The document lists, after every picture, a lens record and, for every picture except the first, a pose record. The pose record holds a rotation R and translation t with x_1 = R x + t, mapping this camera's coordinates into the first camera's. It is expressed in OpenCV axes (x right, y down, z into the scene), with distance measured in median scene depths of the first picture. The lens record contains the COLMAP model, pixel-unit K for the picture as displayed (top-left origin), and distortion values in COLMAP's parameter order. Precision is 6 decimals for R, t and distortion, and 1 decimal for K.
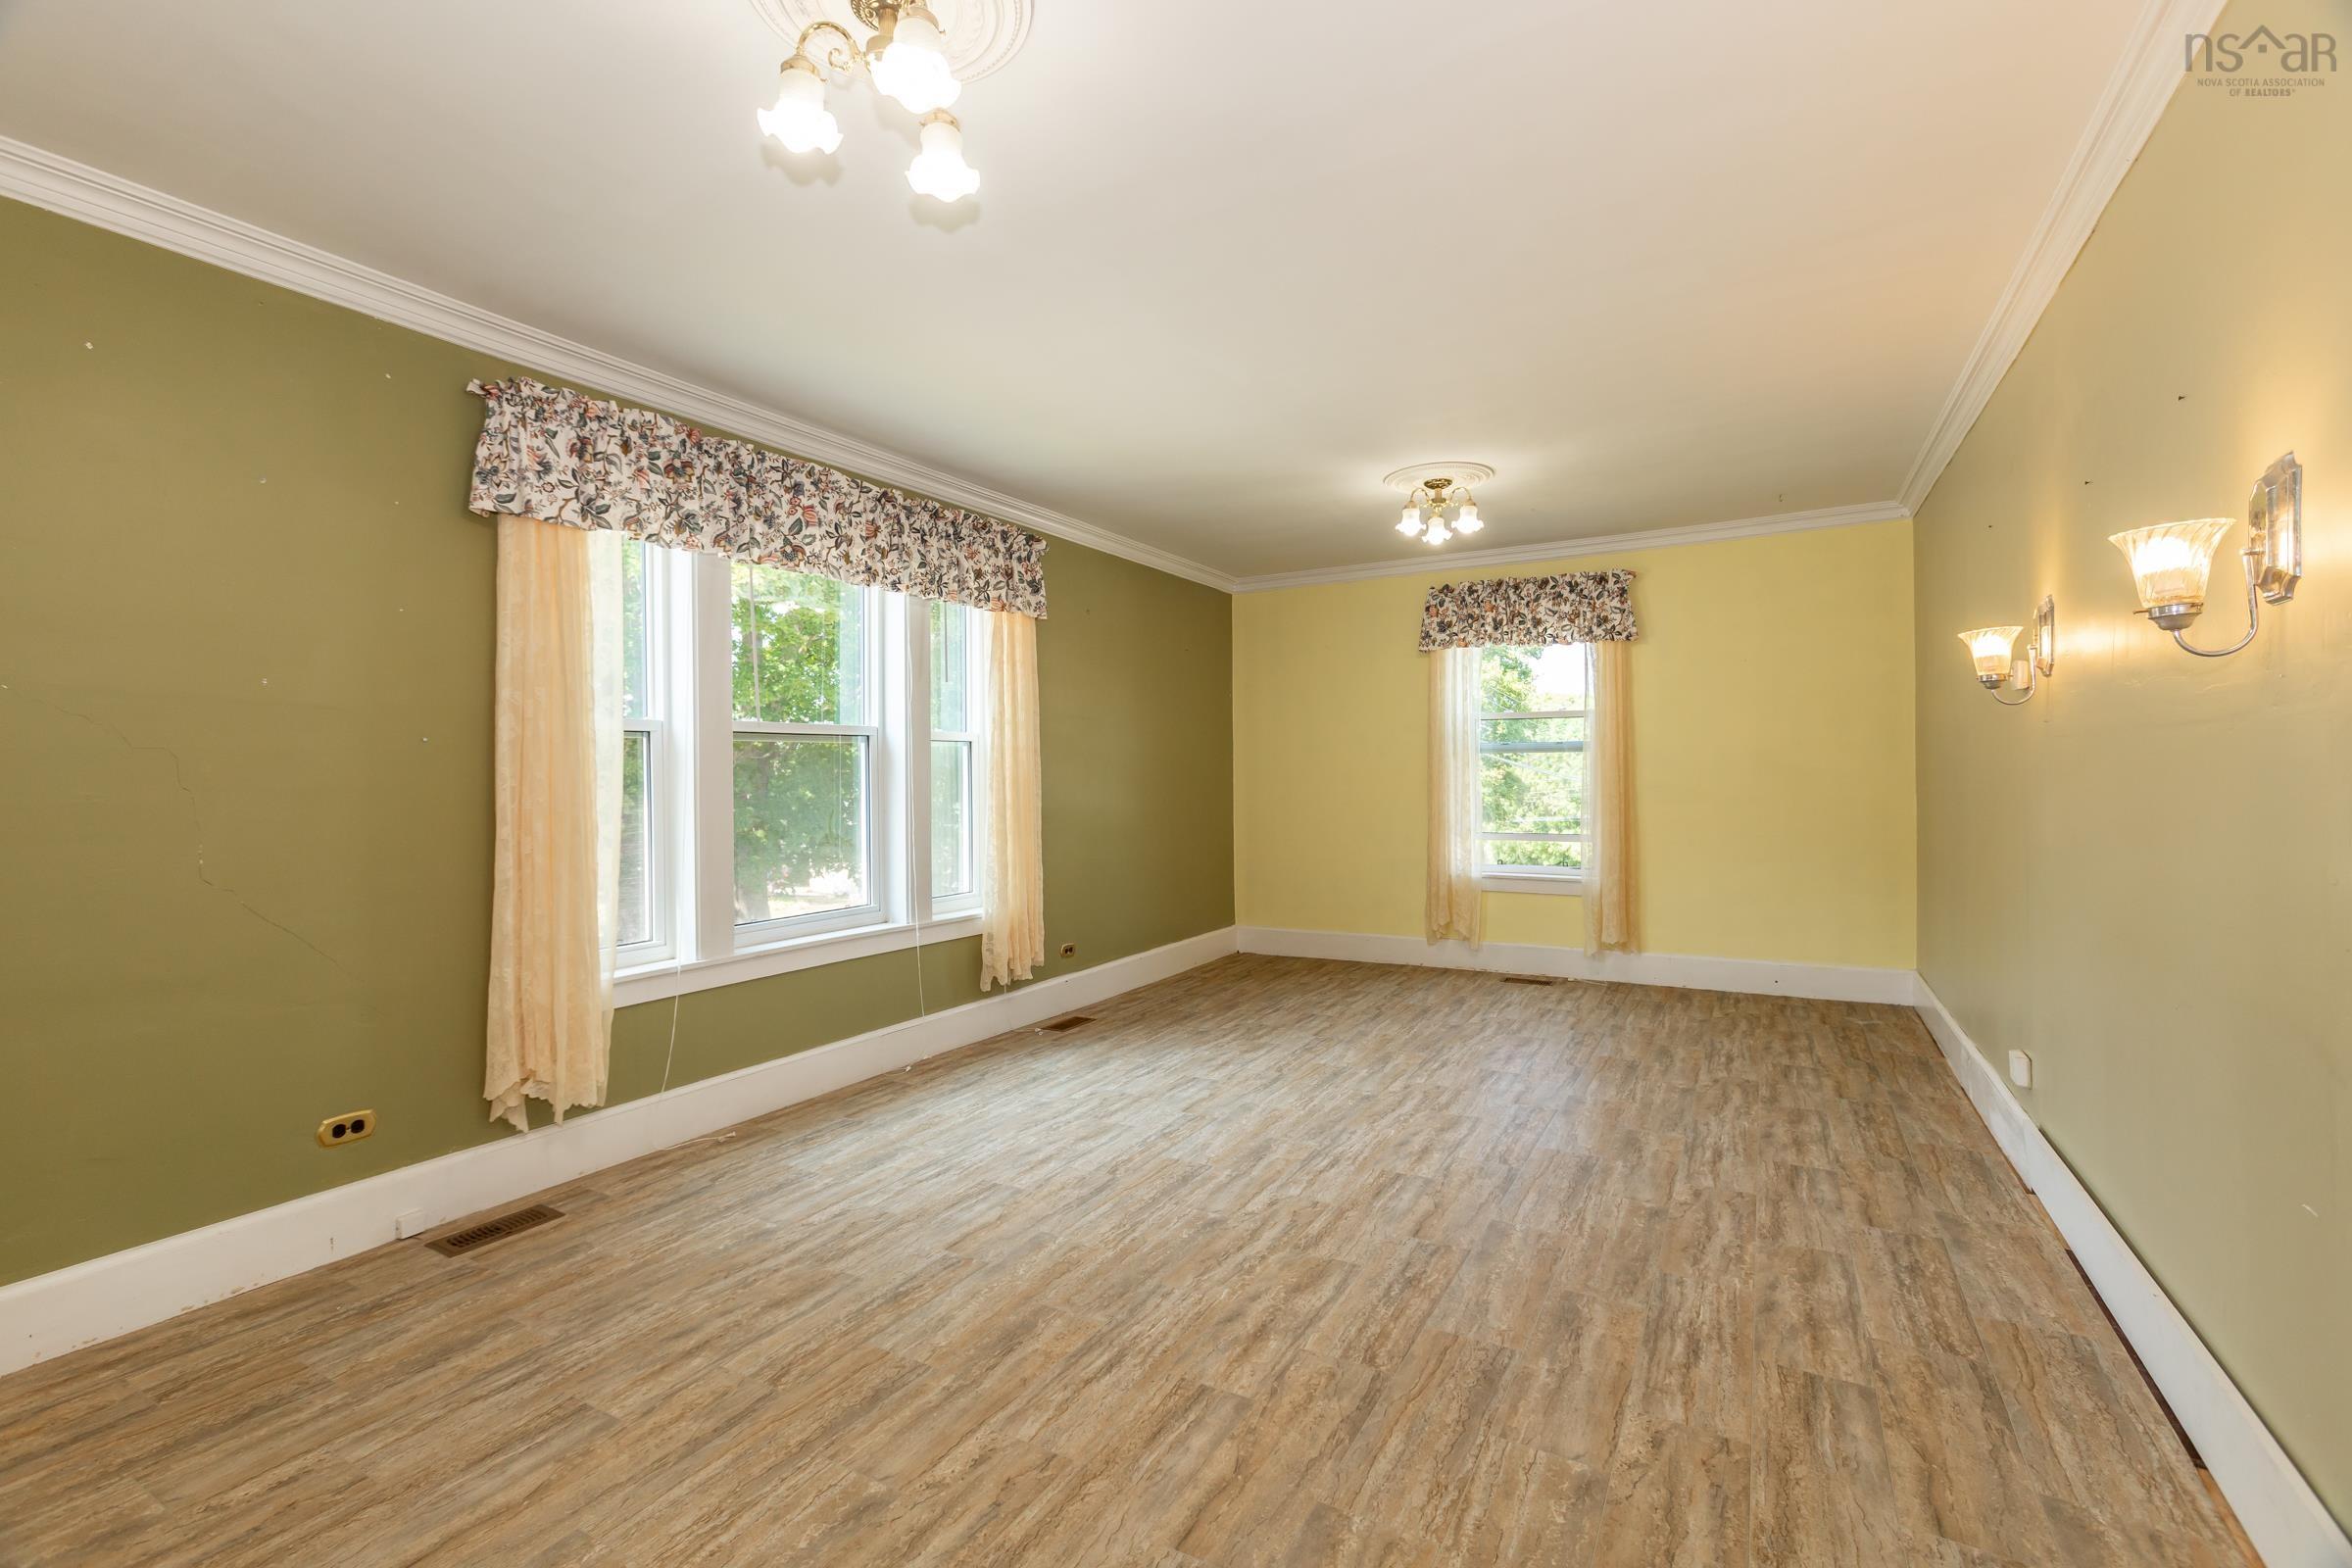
lens RADIAL K [[1034.2, 0, 1168.1], [0, 1034.2, 779.1], [0, 0, 1]] dist [-0.023673, 0.013649]
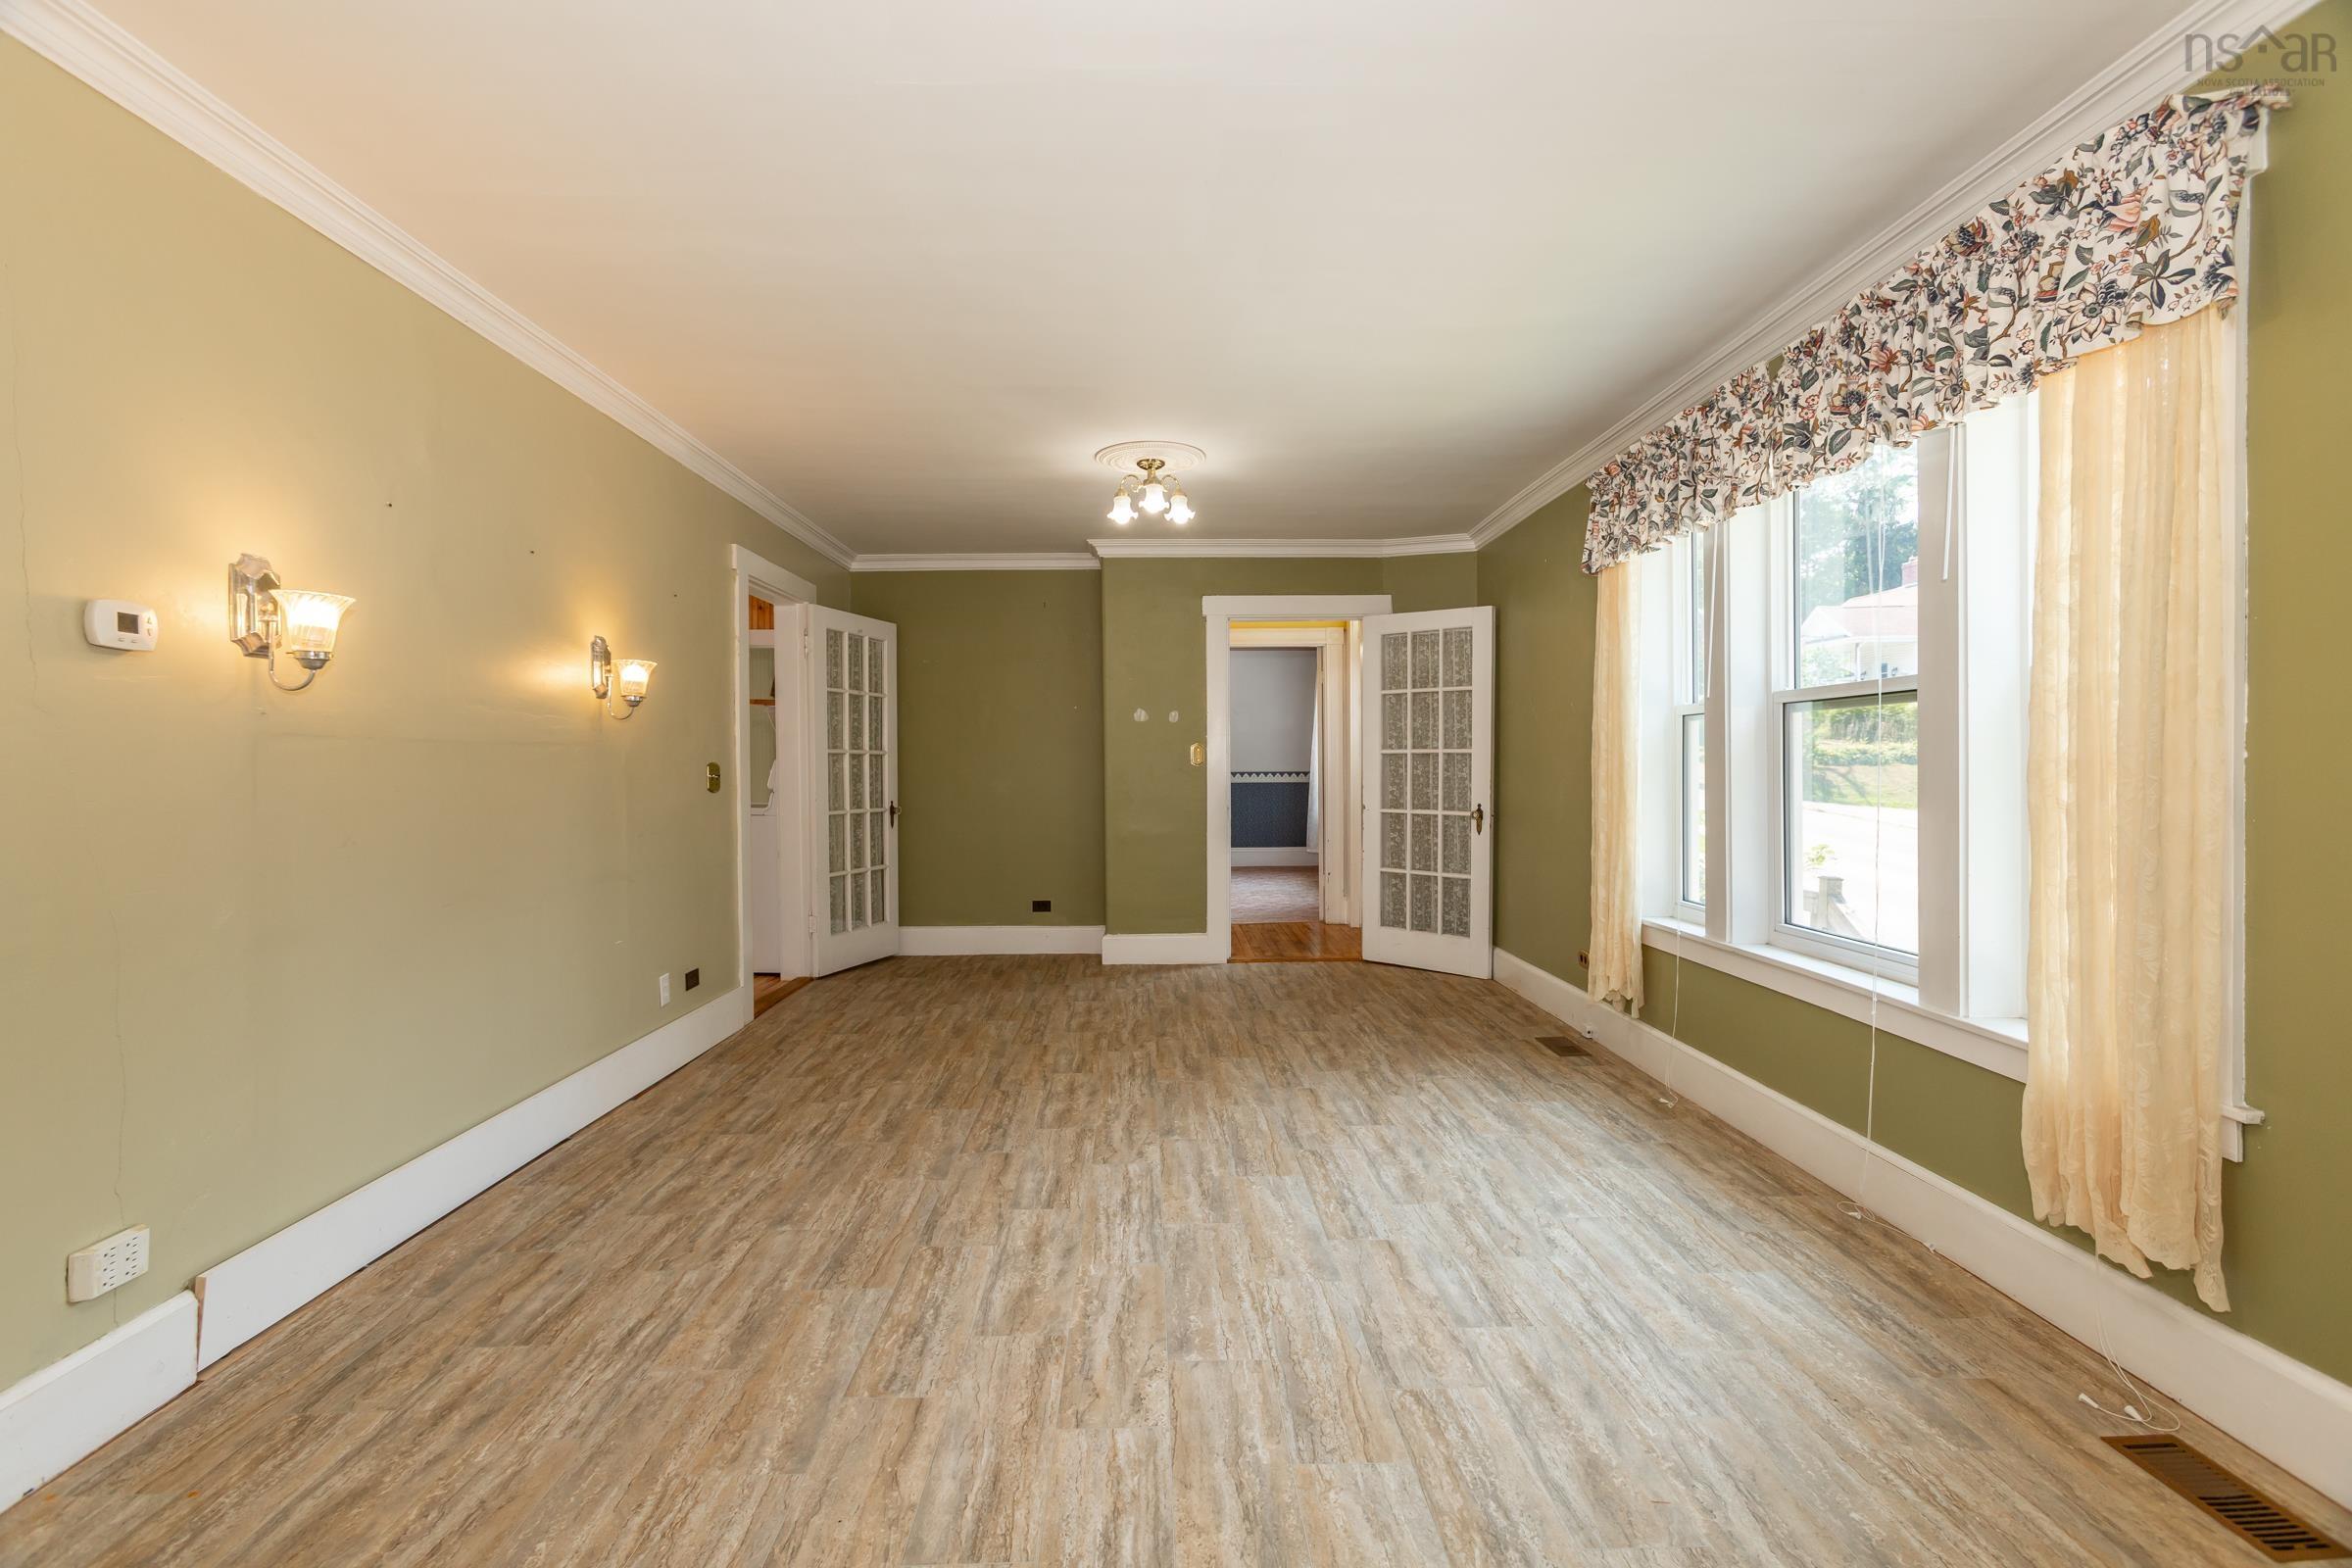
lens RADIAL K [[1042.0, 0, 1165.2], [0, 1042.0, 795.3], [0, 0, 1]] dist [-0.024855, 0.013965]
pose [[-0.854581, 0.031848, -0.518341, 0.516346], [0.014049, 0.999170, 0.038229, -0.008103], [0.519129, 0.025388, -0.854319, 1.573707]]
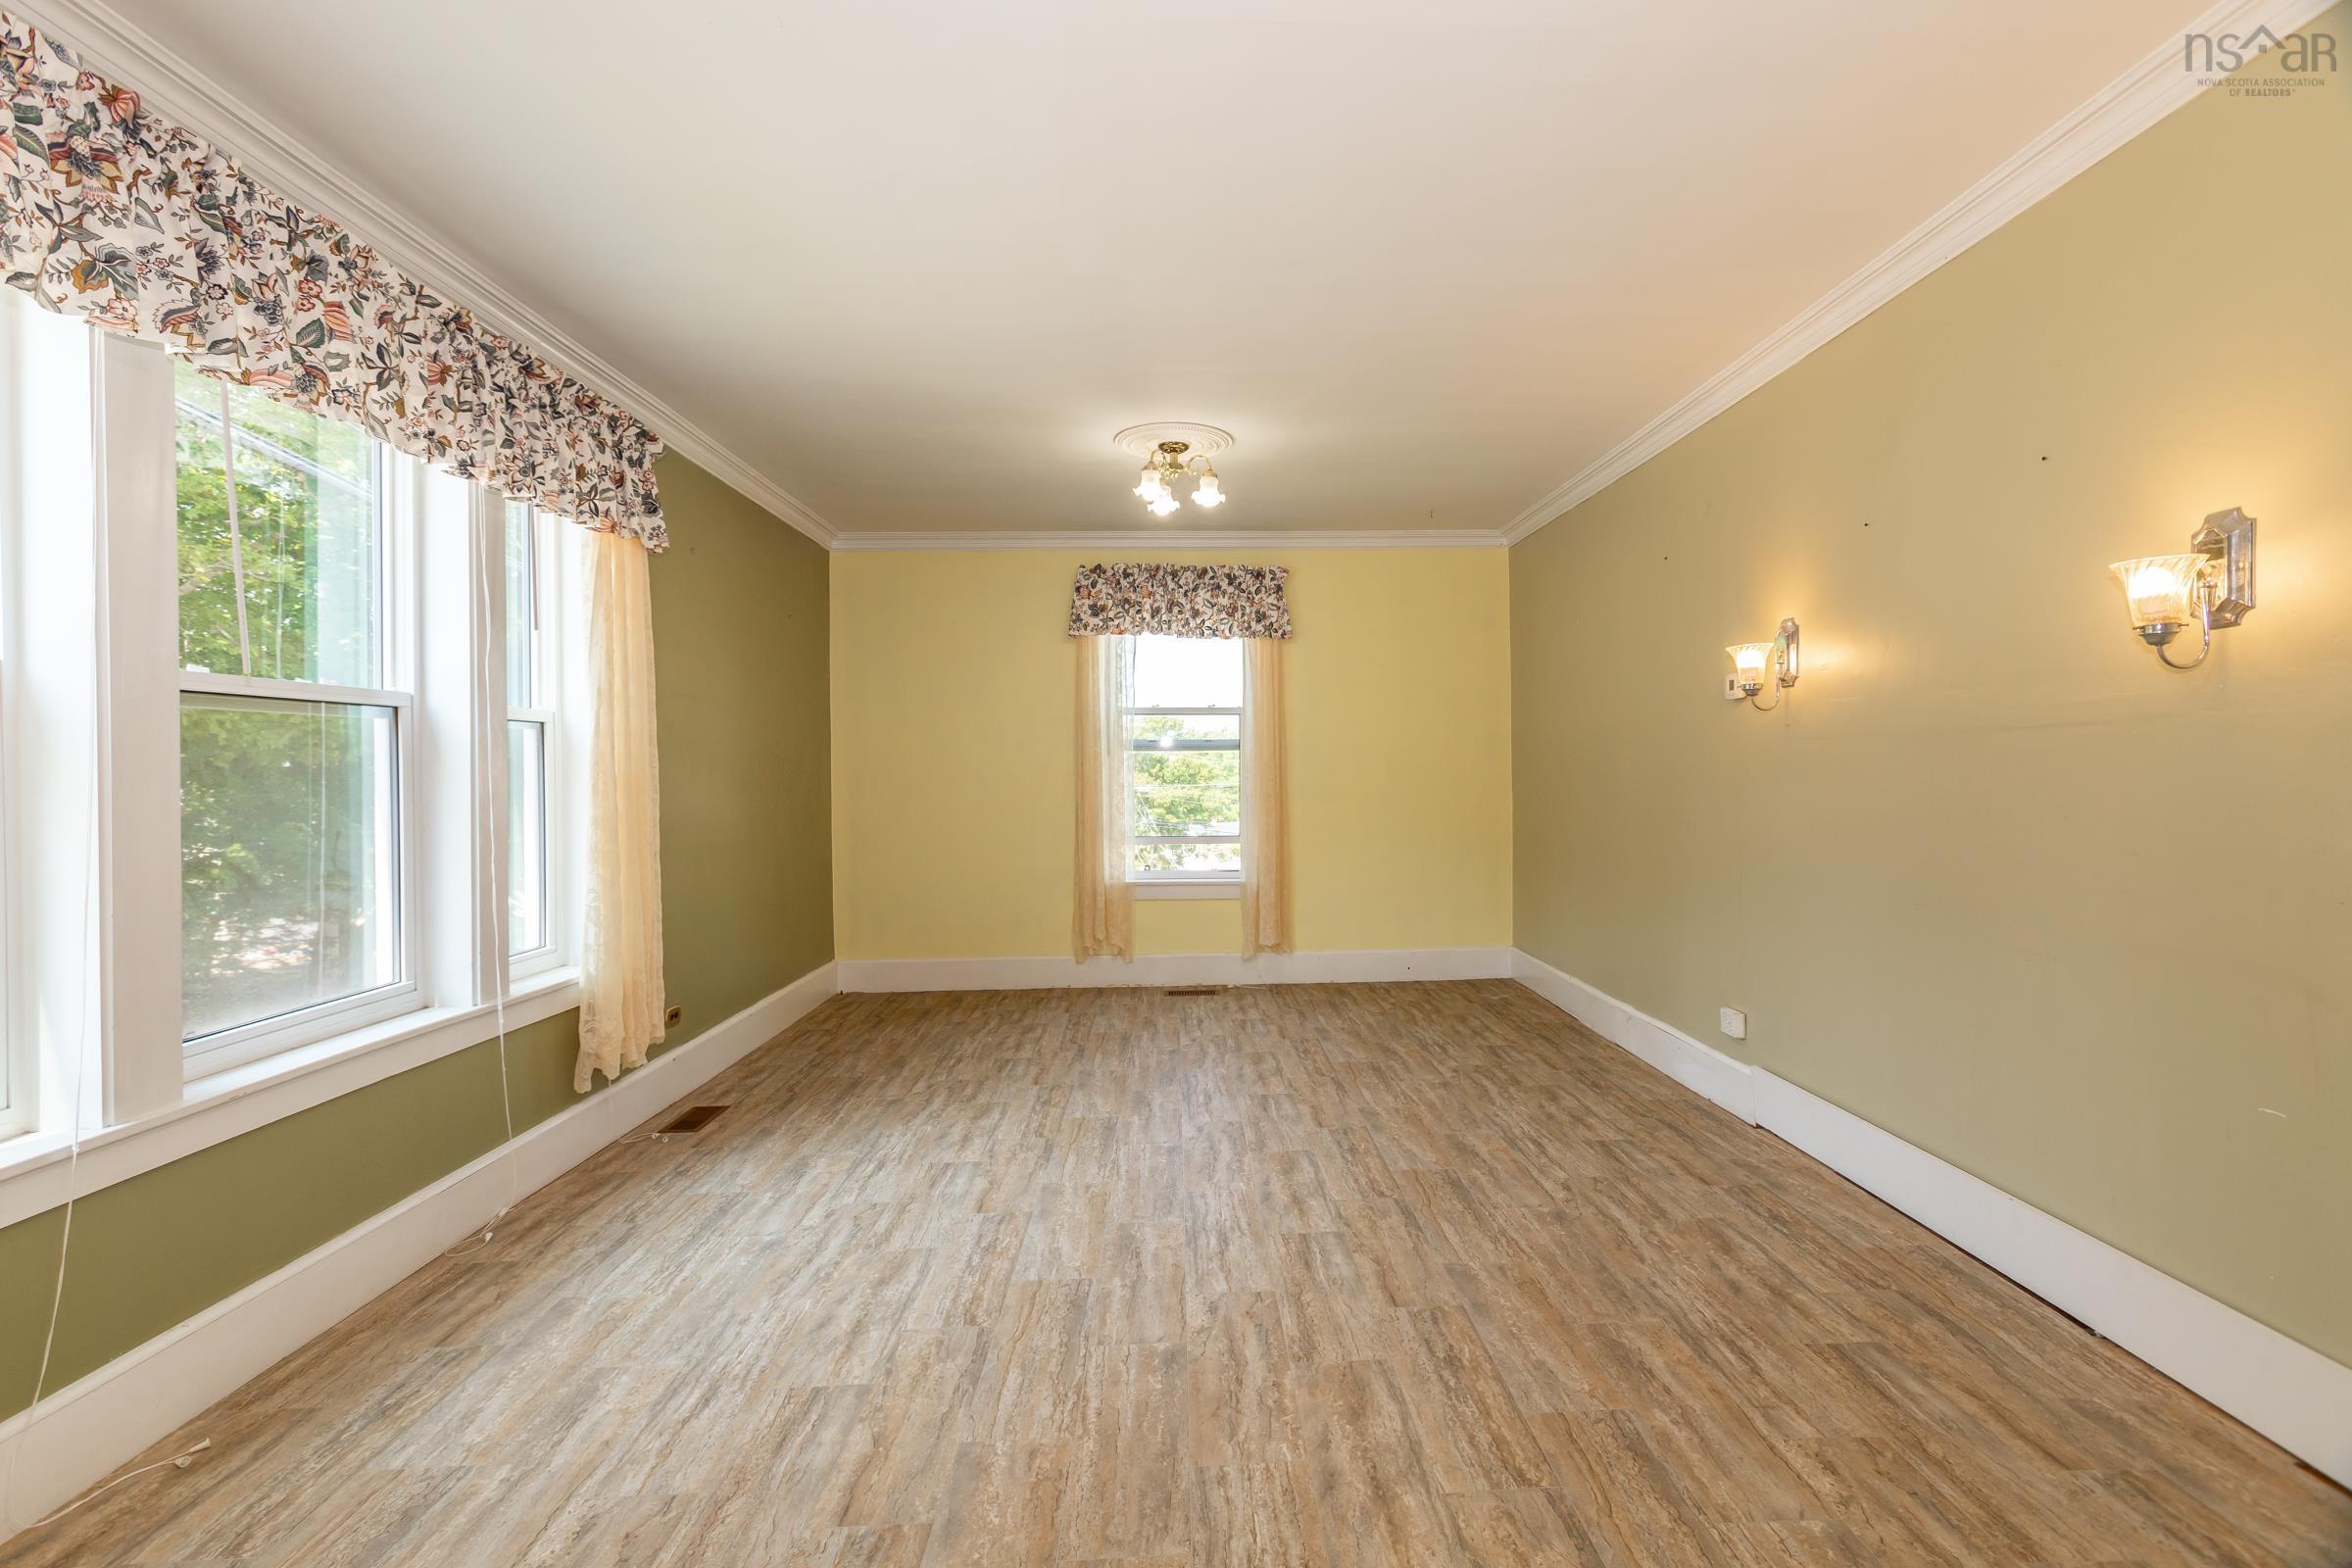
lens RADIAL K [[1089.1, 0, 1225.8], [0, 1089.1, 780.4], [0, 0, 1]] dist [-0.016217, 0.011361]
pose [[0.839662, -0.003085, 0.543100, -0.277640], [0.003480, 0.999994, 0.000300, 0.003489], [-0.543098, 0.001638, 0.839668, 0.235674]]
